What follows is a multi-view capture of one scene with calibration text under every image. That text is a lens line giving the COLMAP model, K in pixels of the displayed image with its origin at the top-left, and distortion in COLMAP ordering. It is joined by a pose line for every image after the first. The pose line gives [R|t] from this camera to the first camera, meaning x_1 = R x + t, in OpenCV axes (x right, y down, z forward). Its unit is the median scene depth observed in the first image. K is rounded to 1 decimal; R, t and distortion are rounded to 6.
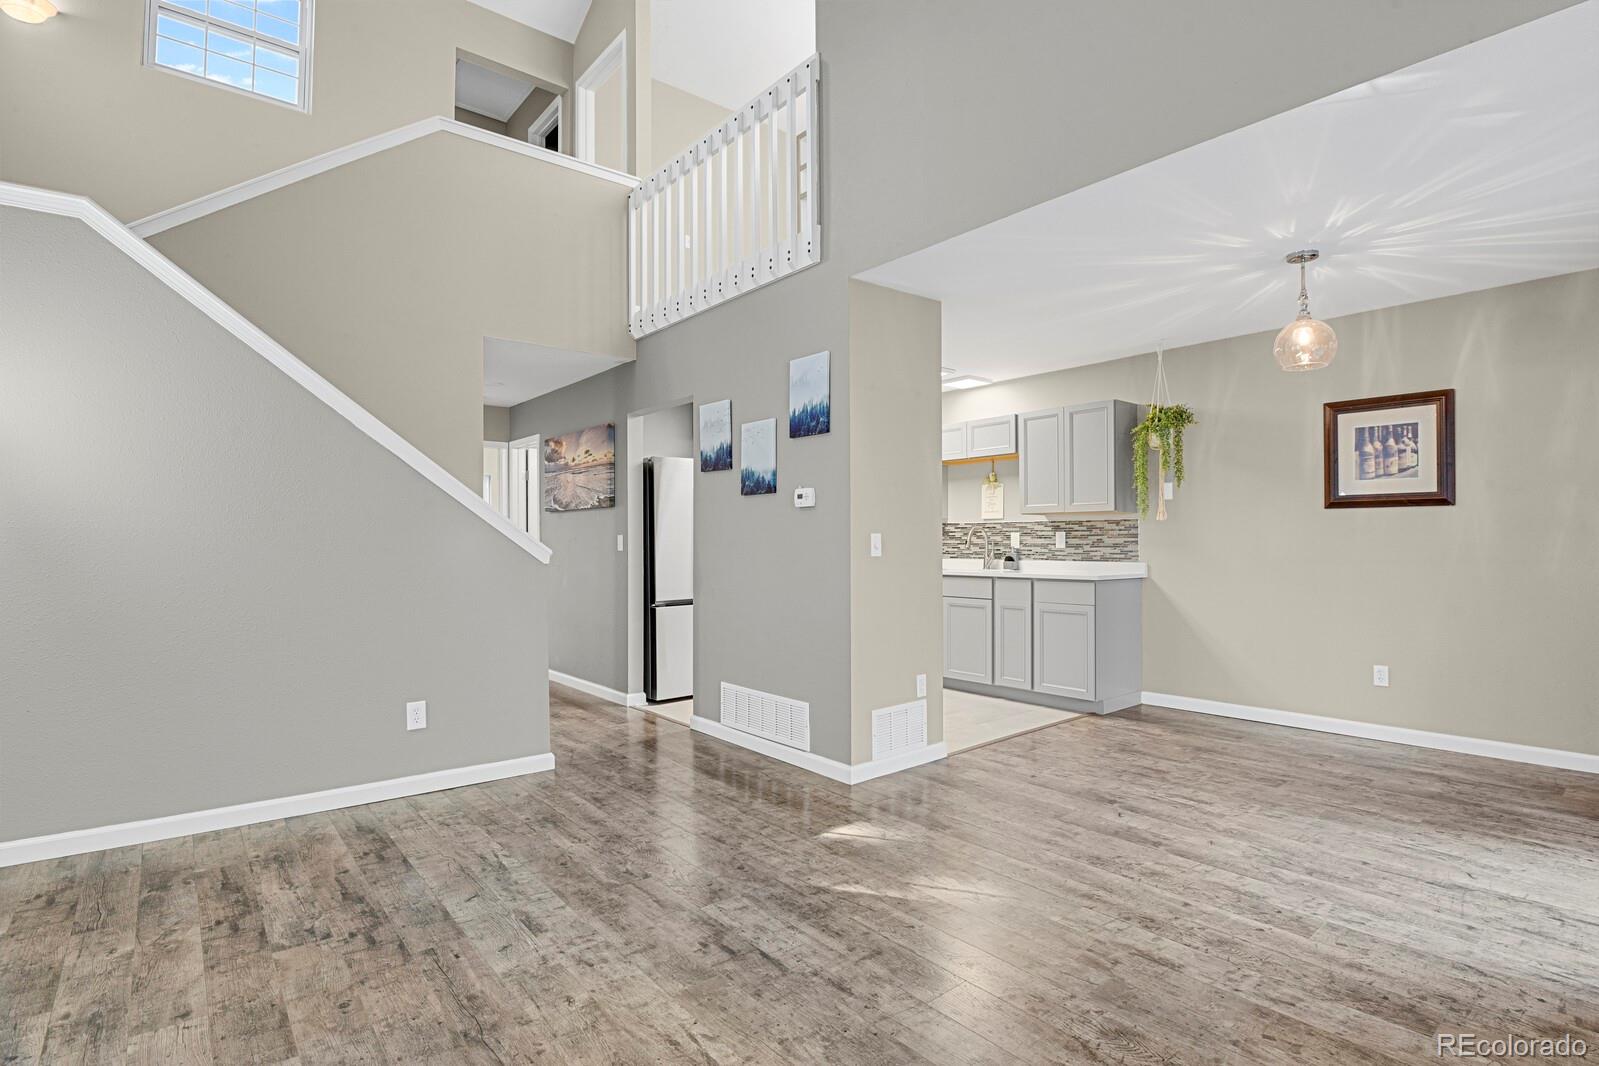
lens RADIAL K [[783.7, 0, 797.9], [0, 783.7, 540.5], [0, 0, 1]] dist [-0.024401, -0.003659]
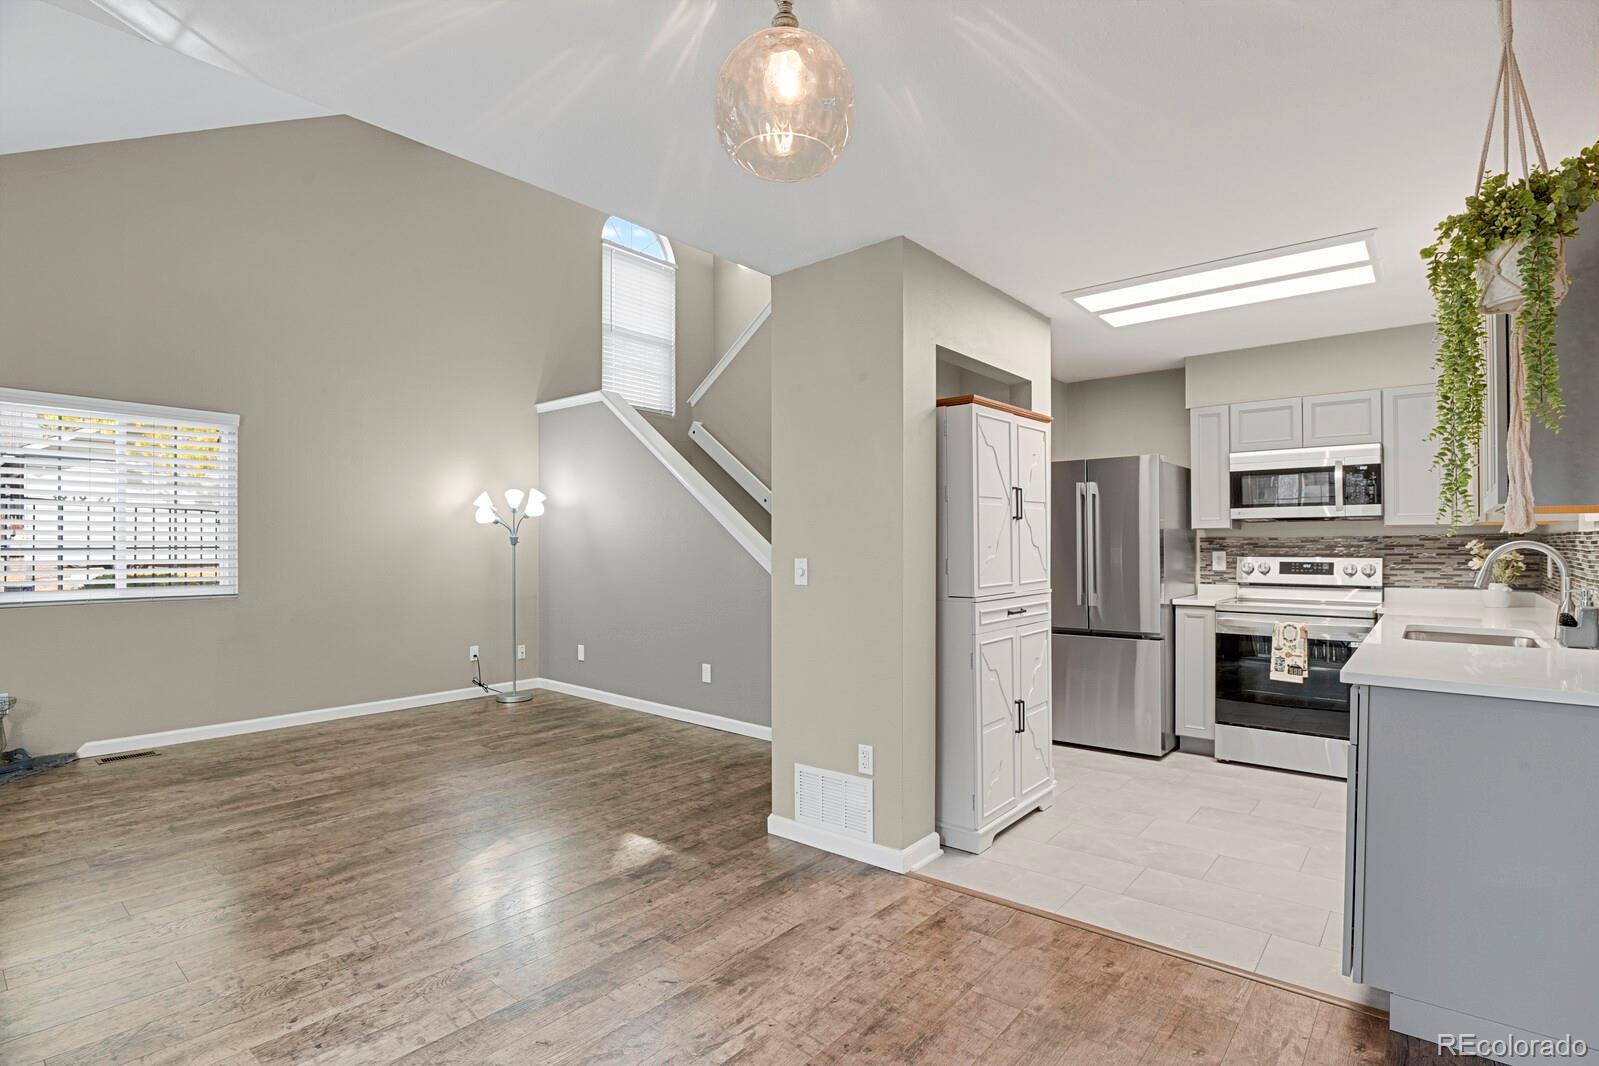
lens RADIAL K [[783.7, 0, 807.4], [0, 783.7, 539.1], [0, 0, 1]] dist [-0.024401, -0.003659]
pose [[0.185172, 0.000775, -0.982706, 0.881264], [-0.000375, 1.000000, 0.000718, -0.028132], [0.982706, 0.000236, 0.185172, 0.793234]]
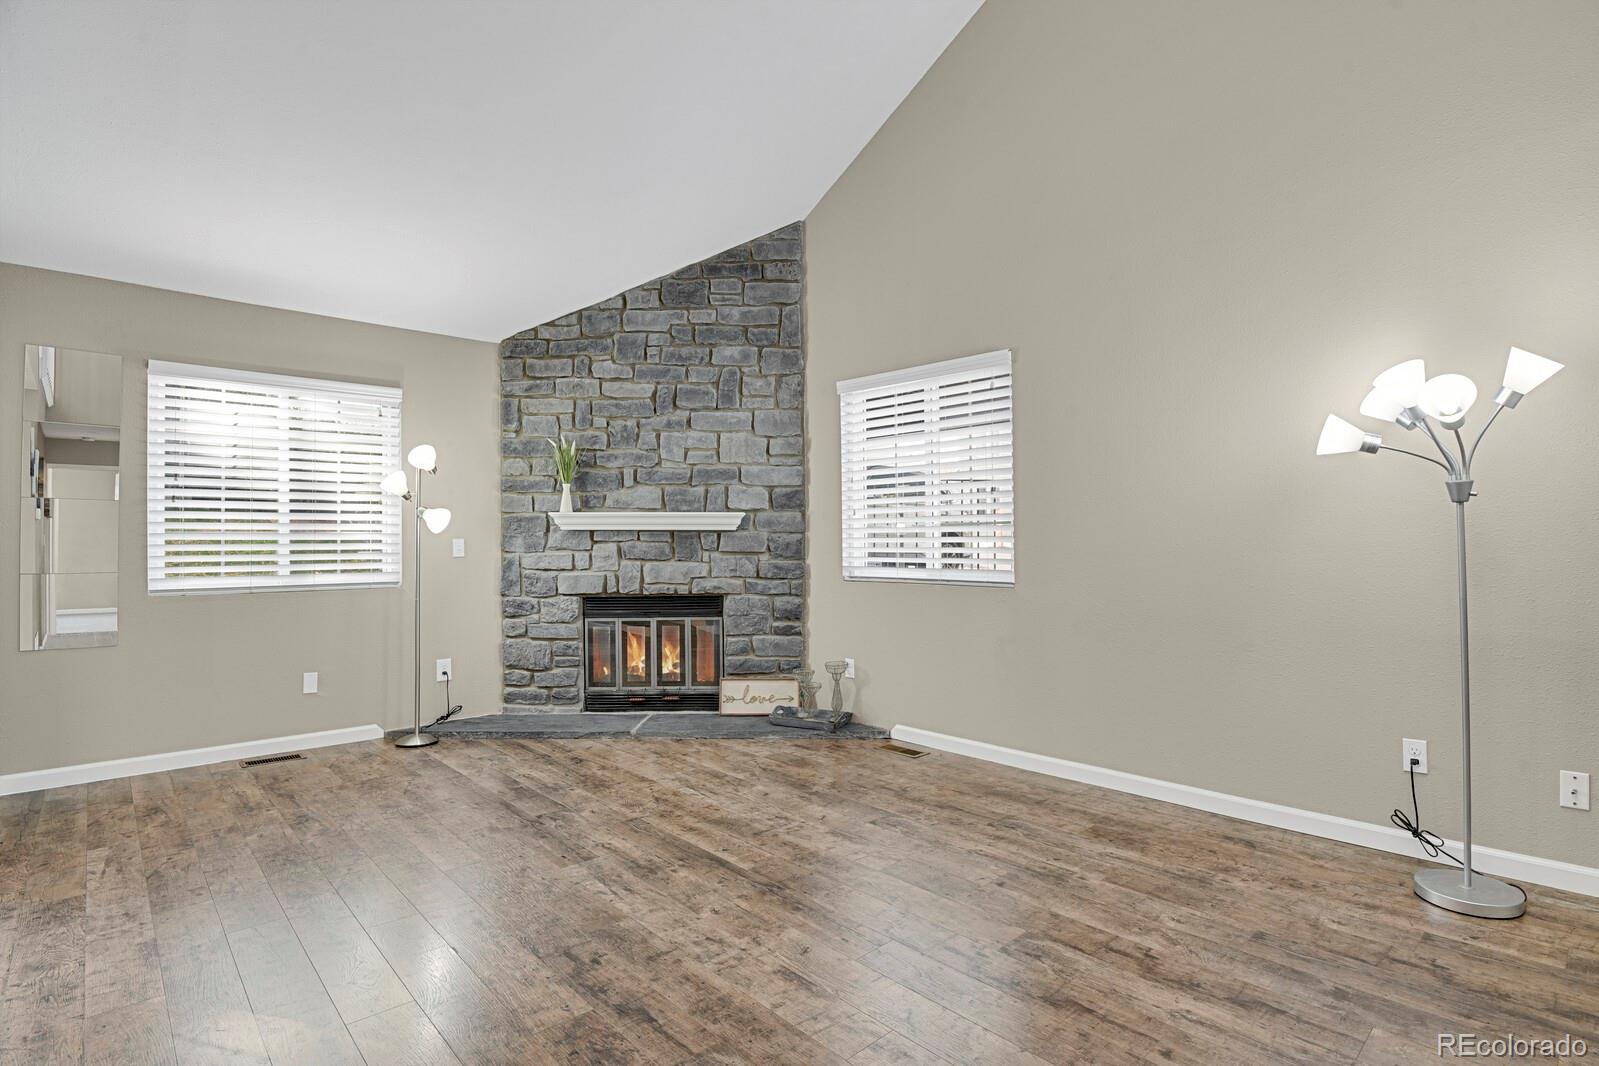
lens RADIAL K [[783.7, 0, 795.3], [0, 783.7, 531.5], [0, 0, 1]] dist [-0.024401, -0.003659]
pose [[-0.998432, 0.009570, -0.055146, -0.171299], [0.010380, 0.999842, -0.014417, 0.009630], [0.055000, -0.014967, -0.998374, 1.064386]]
